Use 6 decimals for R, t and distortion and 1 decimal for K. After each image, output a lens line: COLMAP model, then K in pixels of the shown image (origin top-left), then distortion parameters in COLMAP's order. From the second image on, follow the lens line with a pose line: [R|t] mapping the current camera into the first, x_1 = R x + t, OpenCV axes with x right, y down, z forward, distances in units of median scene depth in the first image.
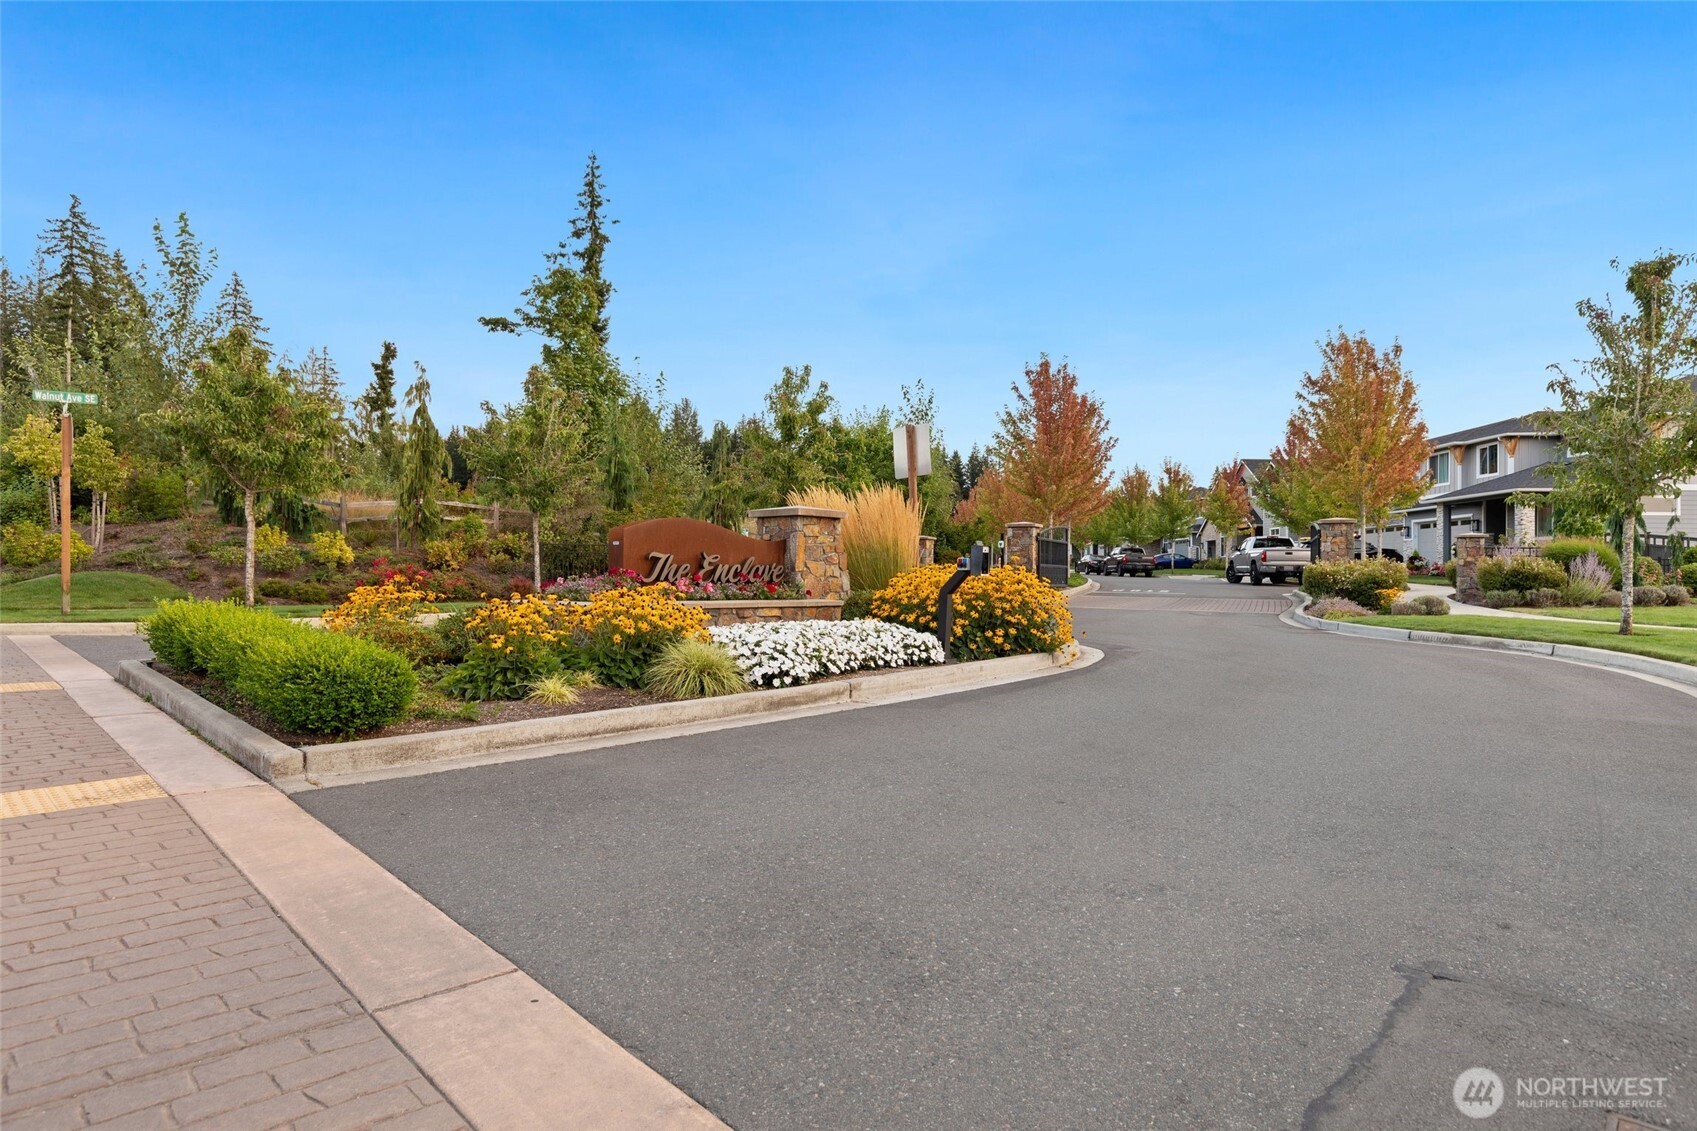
lens RADIAL K [[1037.7, 0, 844.2], [0, 1037.7, 589.1], [0, 0, 1]] dist [0.004726, 0.000340]
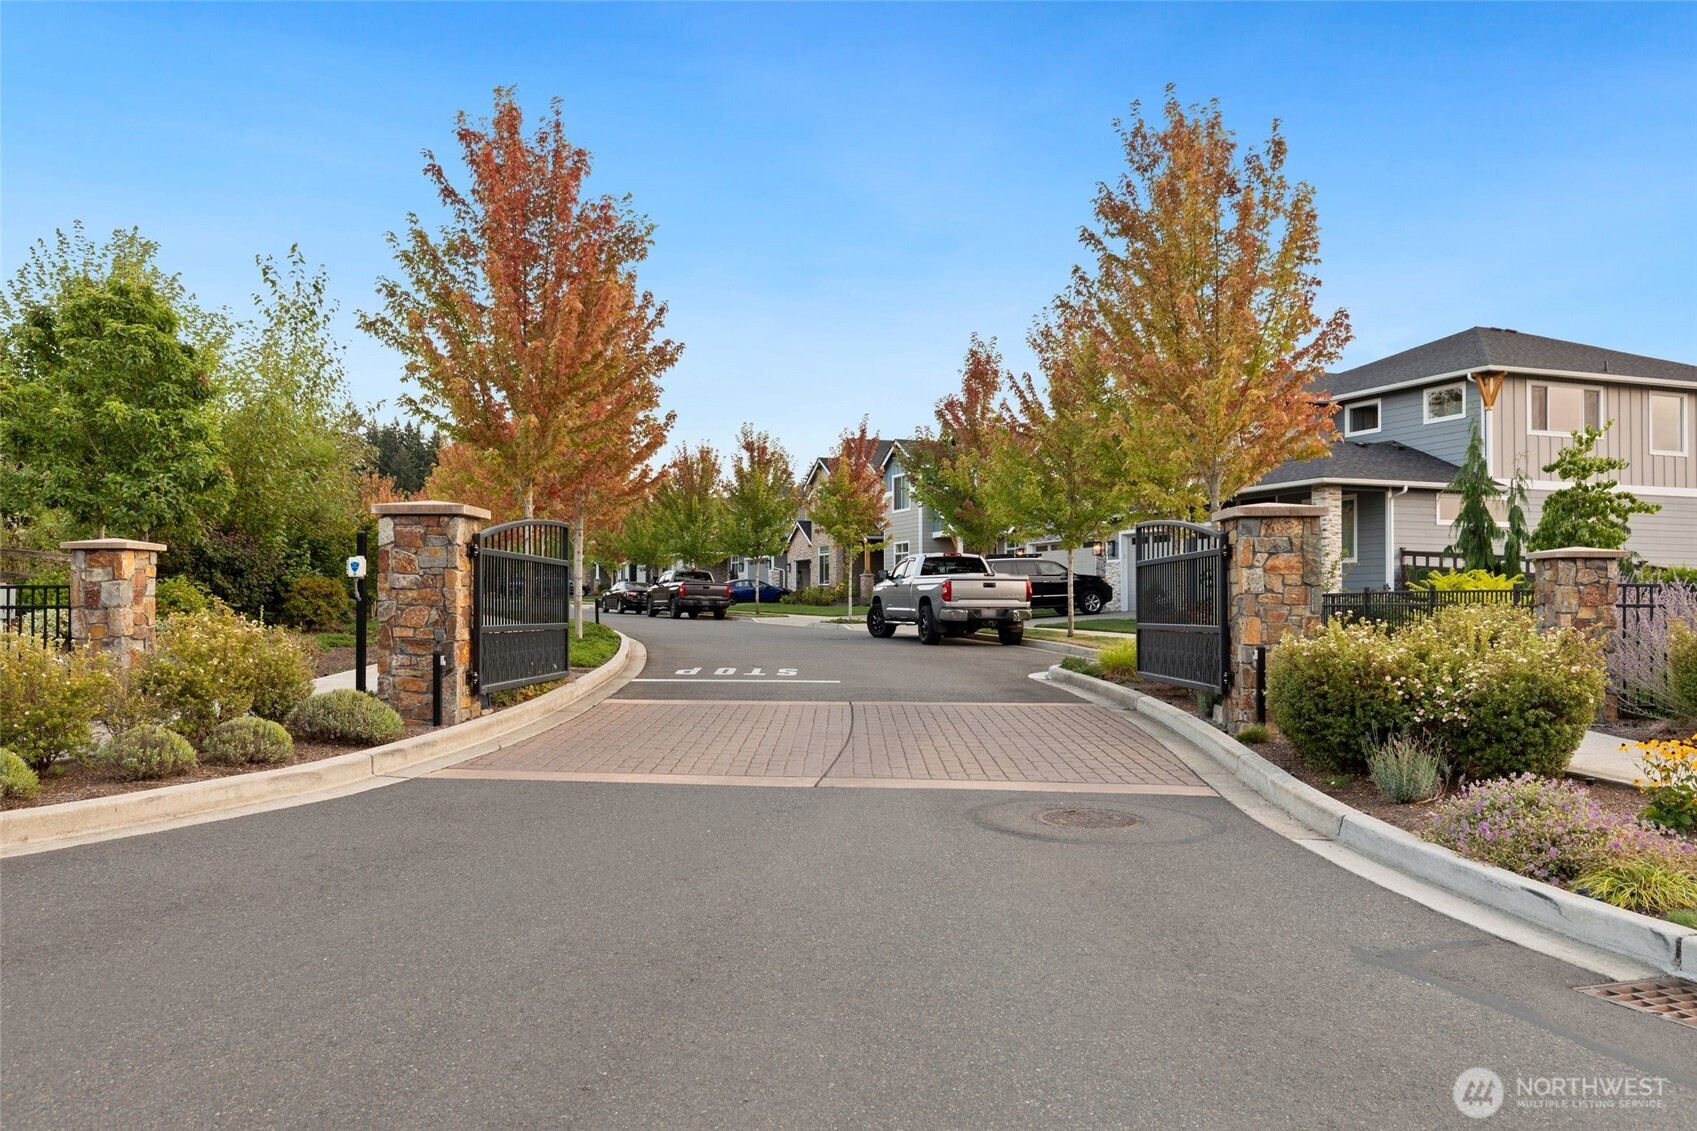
lens RADIAL K [[1367.7, 0, 847.0], [0, 1367.7, 610.5], [0, 0, 1]] dist [0.055896, 0.001033]
pose [[0.923546, -0.006258, 0.383436, 0.082069], [0.009640, 0.999930, -0.006900, -0.016139], [-0.383366, 0.010069, 0.923542, 0.349201]]
